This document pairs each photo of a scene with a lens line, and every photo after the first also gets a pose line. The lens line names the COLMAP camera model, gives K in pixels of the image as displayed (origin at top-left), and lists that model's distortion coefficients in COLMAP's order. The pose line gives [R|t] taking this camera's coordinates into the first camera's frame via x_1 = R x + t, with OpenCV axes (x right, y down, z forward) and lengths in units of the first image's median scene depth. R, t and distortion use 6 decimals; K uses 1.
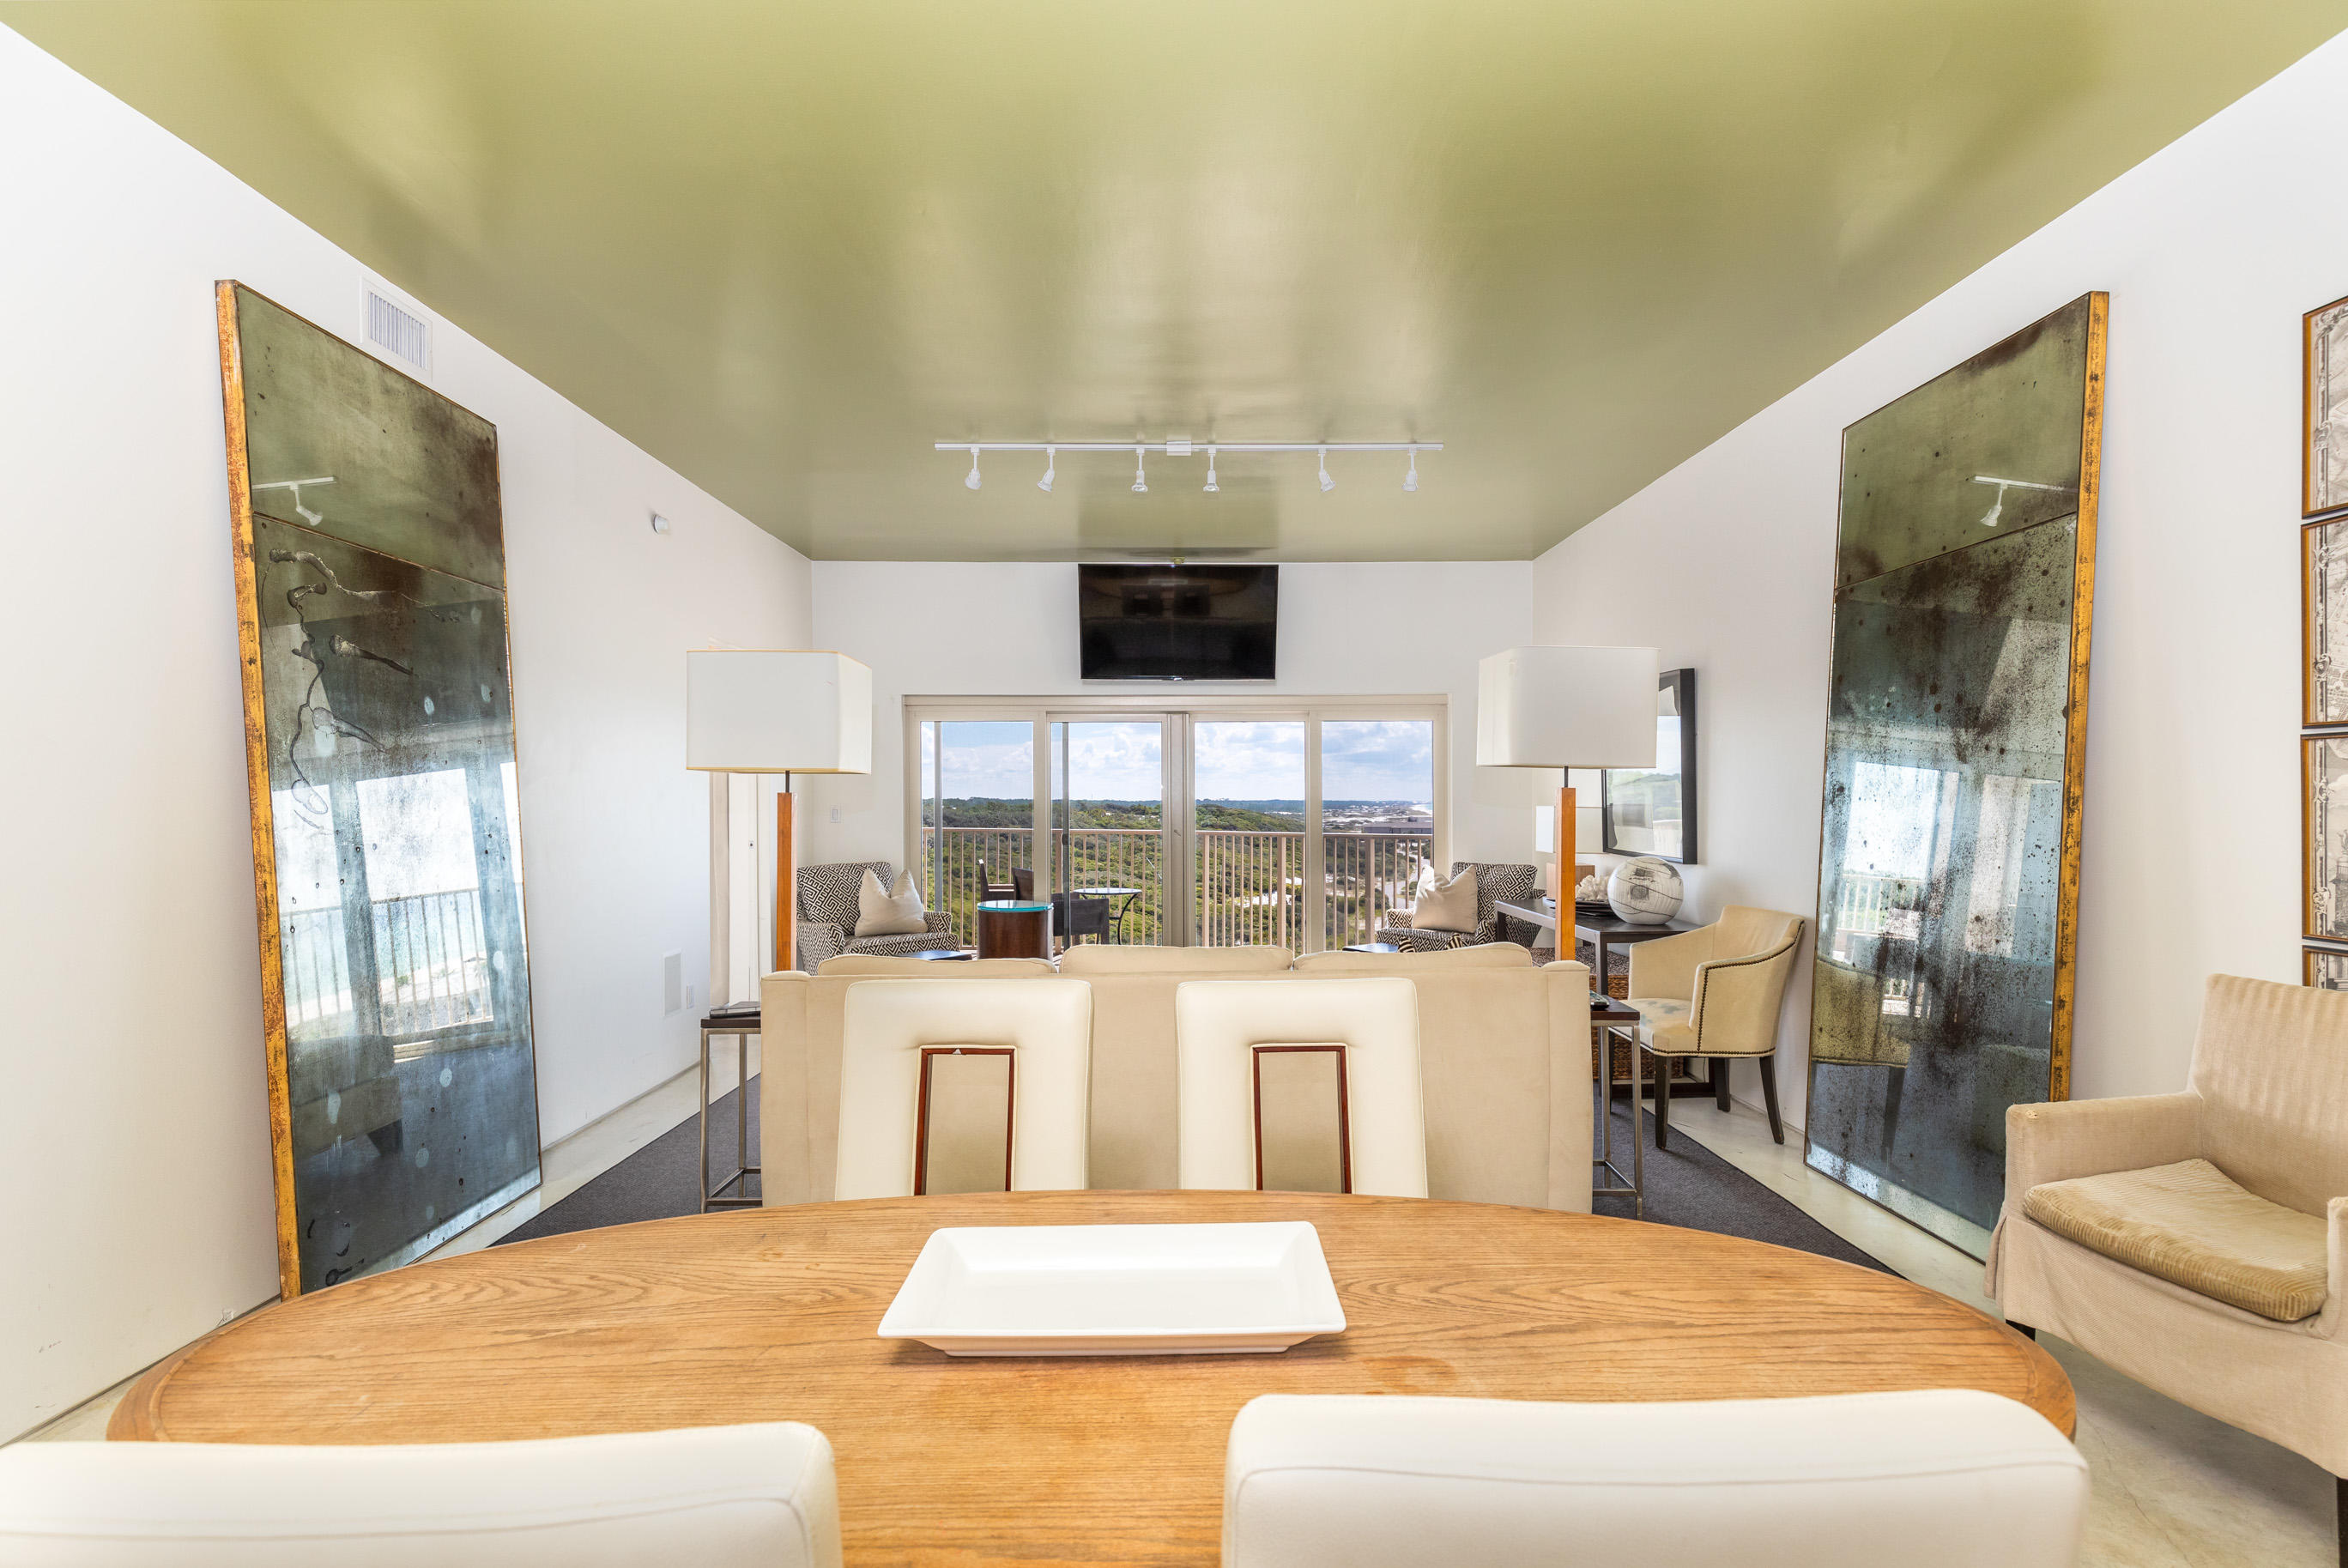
lens RADIAL K [[1068.0, 0, 1182.6], [0, 1068.0, 796.7], [0, 0, 1]] dist [0.004774, -0.000431]
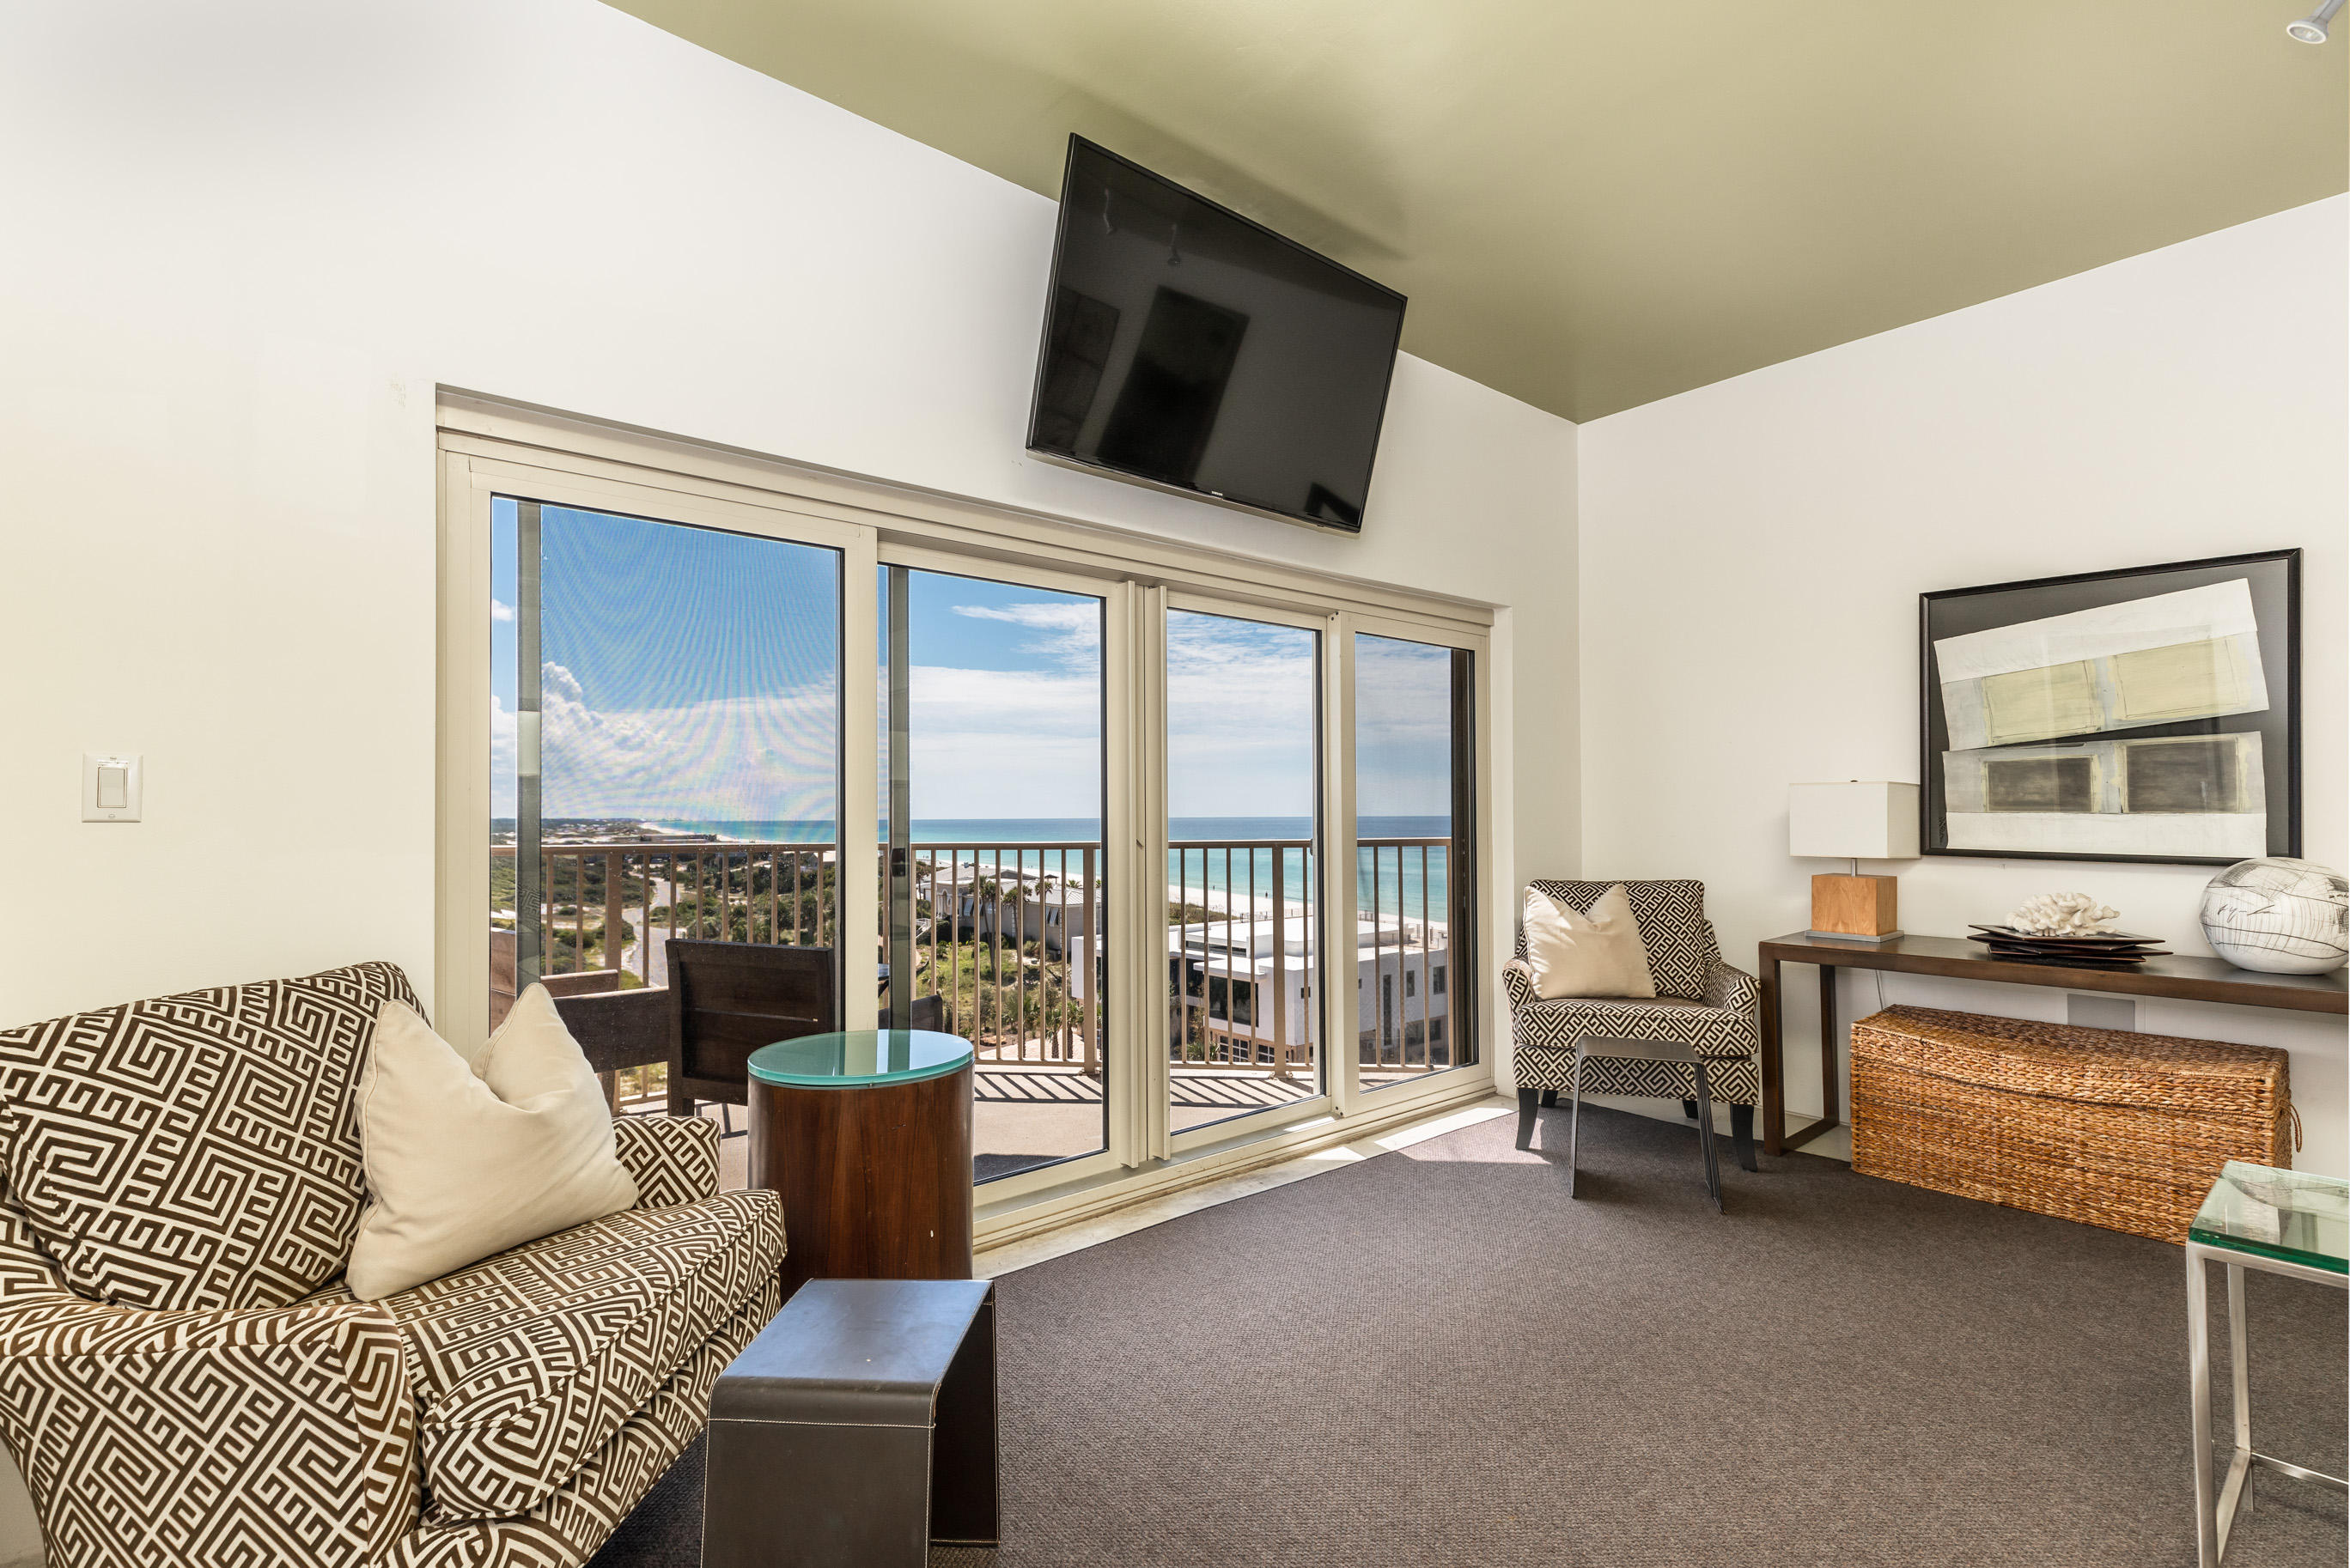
lens RADIAL K [[1062.6, 0, 1158.4], [0, 1062.6, 799.4], [0, 0, 1]] dist [0.003666, -0.000175]
pose [[0.782346, 0.009120, 0.622777, -0.598078], [-0.000175, 0.999896, -0.014424, 0.047156], [-0.622844, 0.011175, 0.782266, 1.345817]]
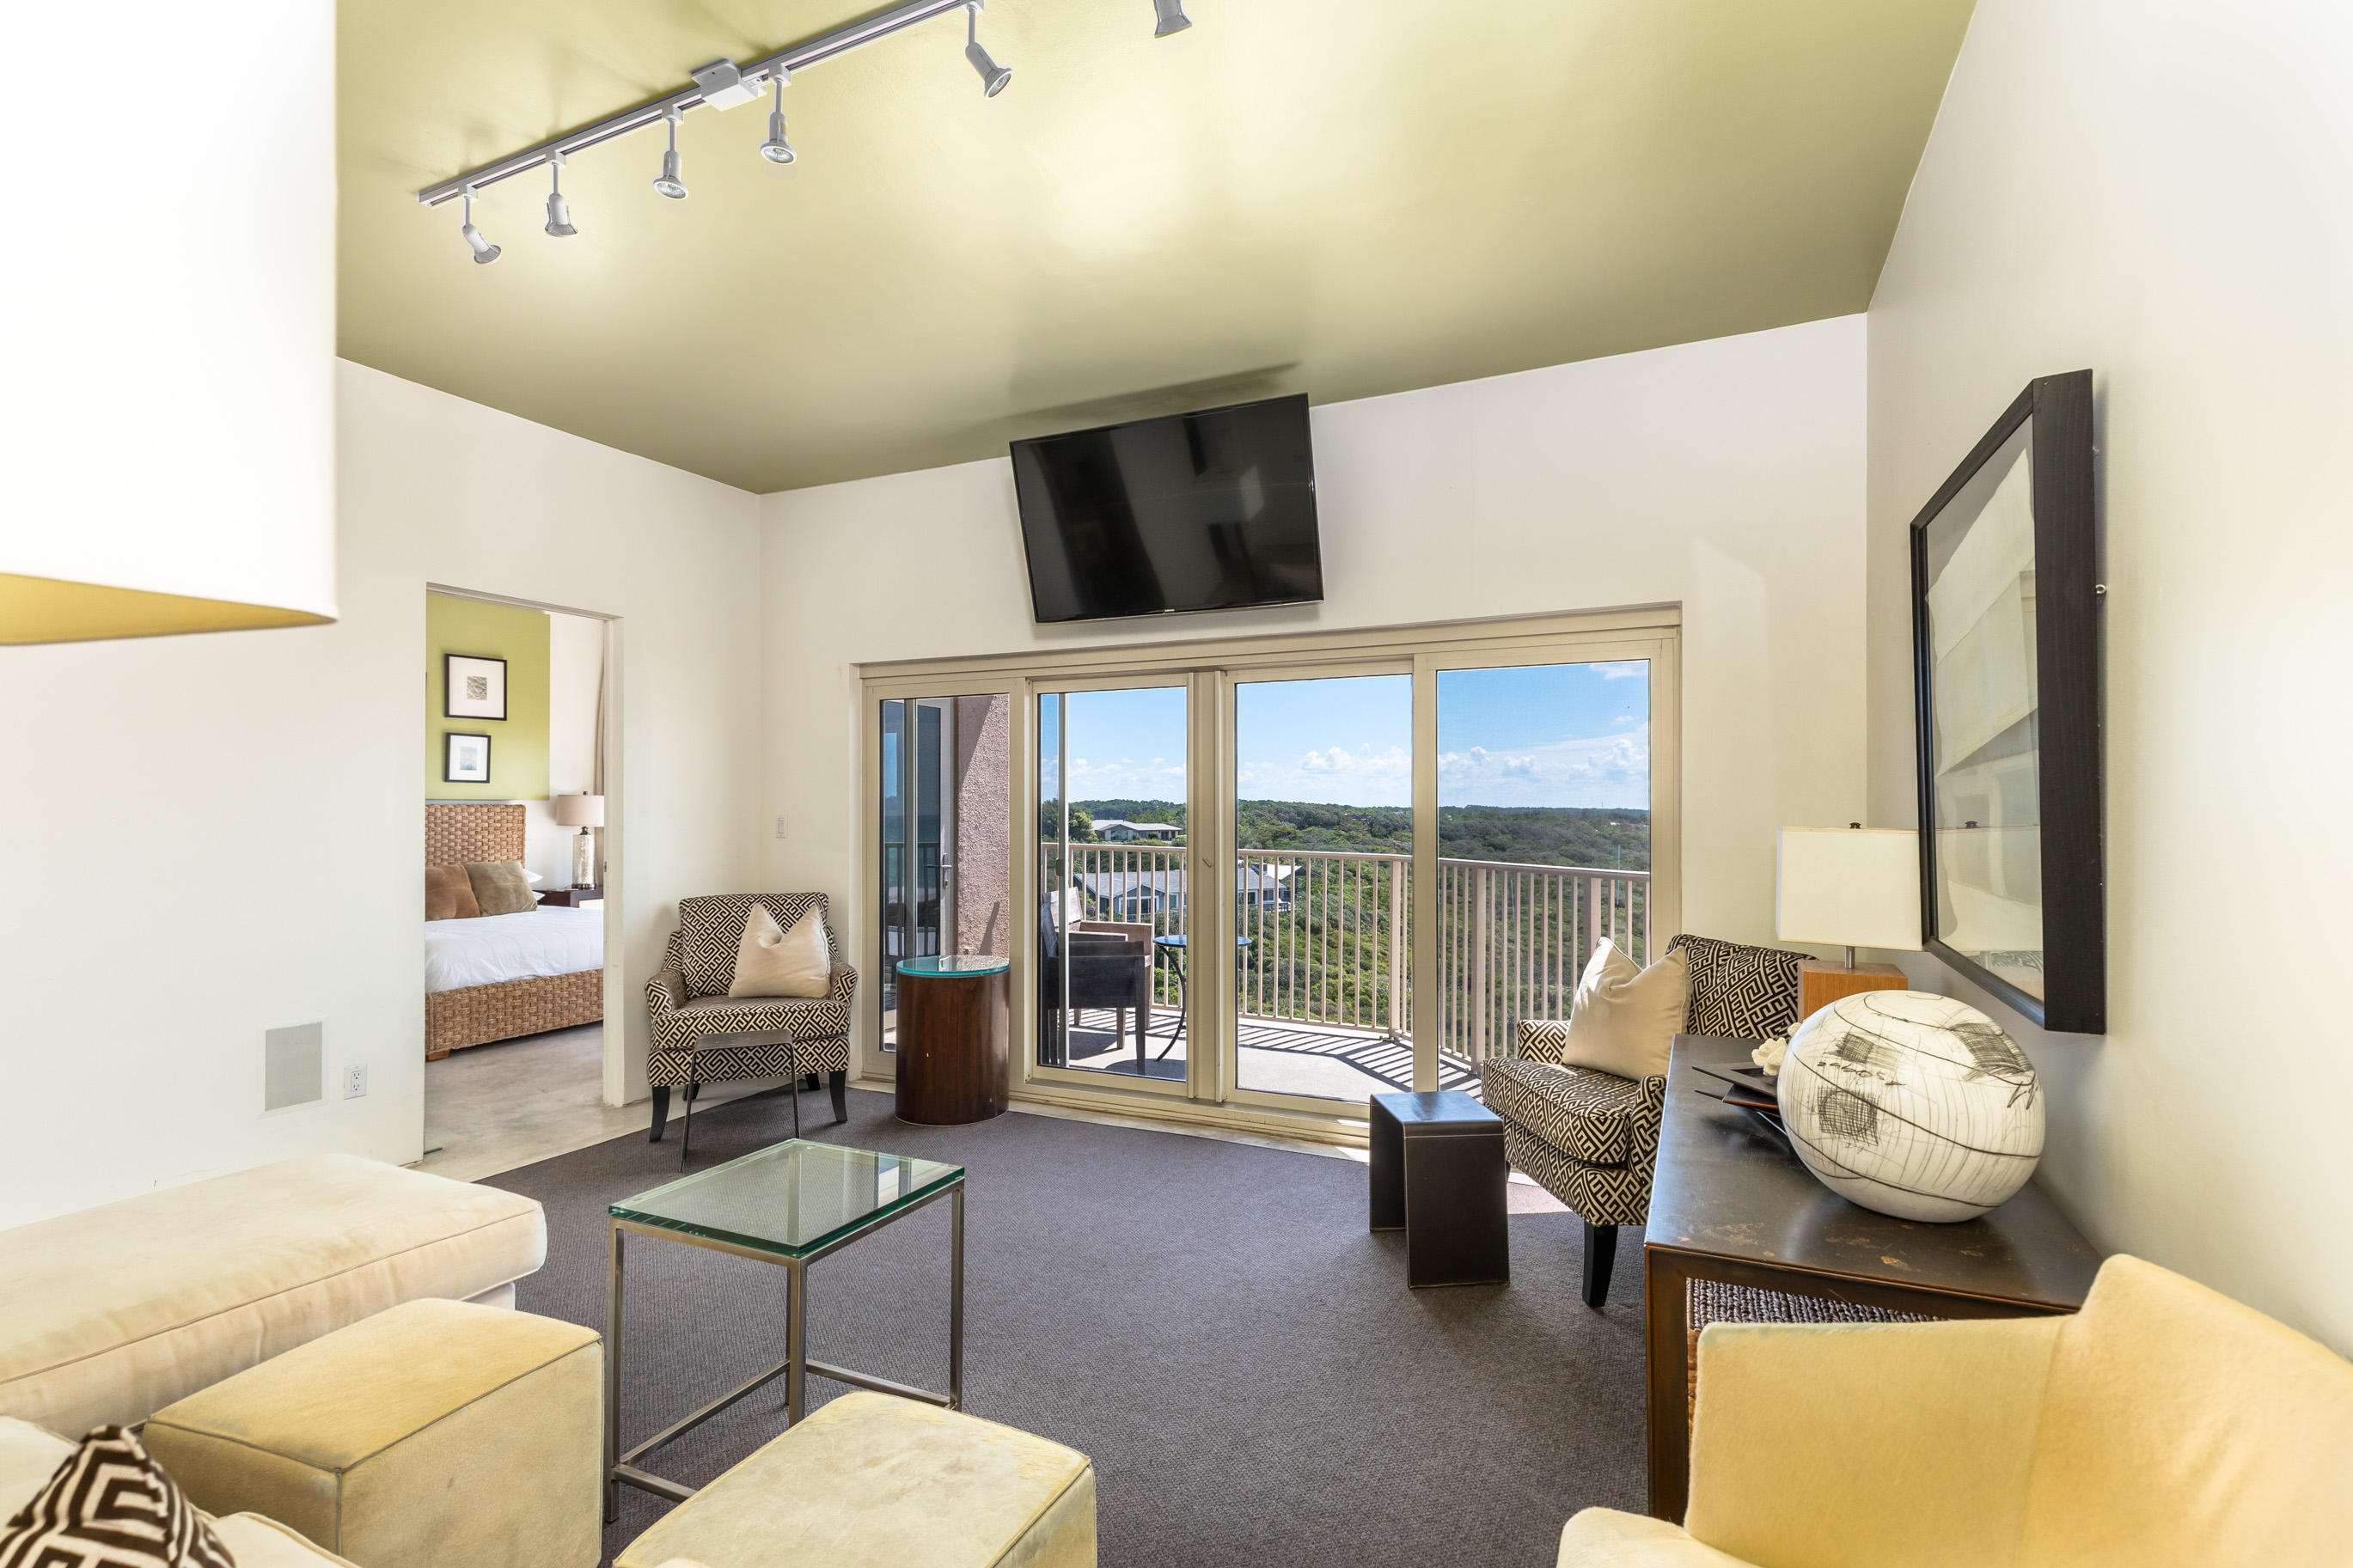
lens RADIAL K [[1093.4, 0, 1194.2], [0, 1093.4, 787.9], [0, 0, 1]] dist [0.003839, -0.000508]
pose [[0.901055, -0.004322, -0.433683, 0.558179], [-0.002067, 0.999896, -0.014260, -0.000358], [0.433700, 0.013745, 0.900953, 0.894575]]
